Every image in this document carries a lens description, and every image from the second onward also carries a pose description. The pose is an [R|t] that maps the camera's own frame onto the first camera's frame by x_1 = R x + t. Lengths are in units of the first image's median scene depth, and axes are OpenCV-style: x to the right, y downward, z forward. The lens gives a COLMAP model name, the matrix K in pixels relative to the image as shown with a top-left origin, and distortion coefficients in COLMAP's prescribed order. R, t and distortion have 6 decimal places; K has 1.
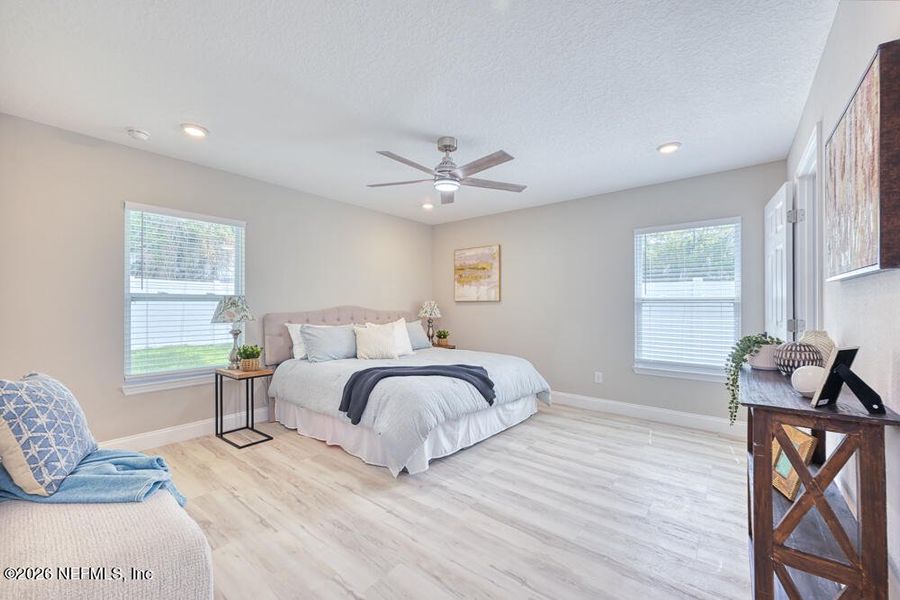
lens RADIAL K [[354.2, 0, 449.5], [0, 354.2, 302.5], [0, 0, 1]] dist [0.001902, 0.000172]
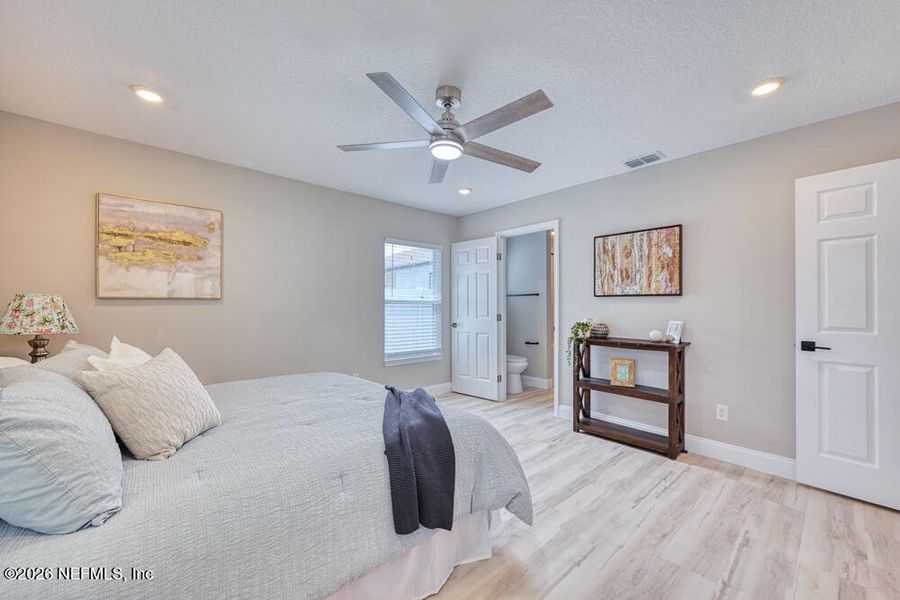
lens RADIAL K [[354.2, 0, 449.5], [0, 354.2, 302.5], [0, 0, 1]] dist [0.001902, 0.000172]
pose [[0.162972, 0.008034, 0.986598, -0.427015], [-0.009857, 0.999930, -0.006514, 0.001930], [-0.986581, -0.008664, 0.163040, 0.487080]]
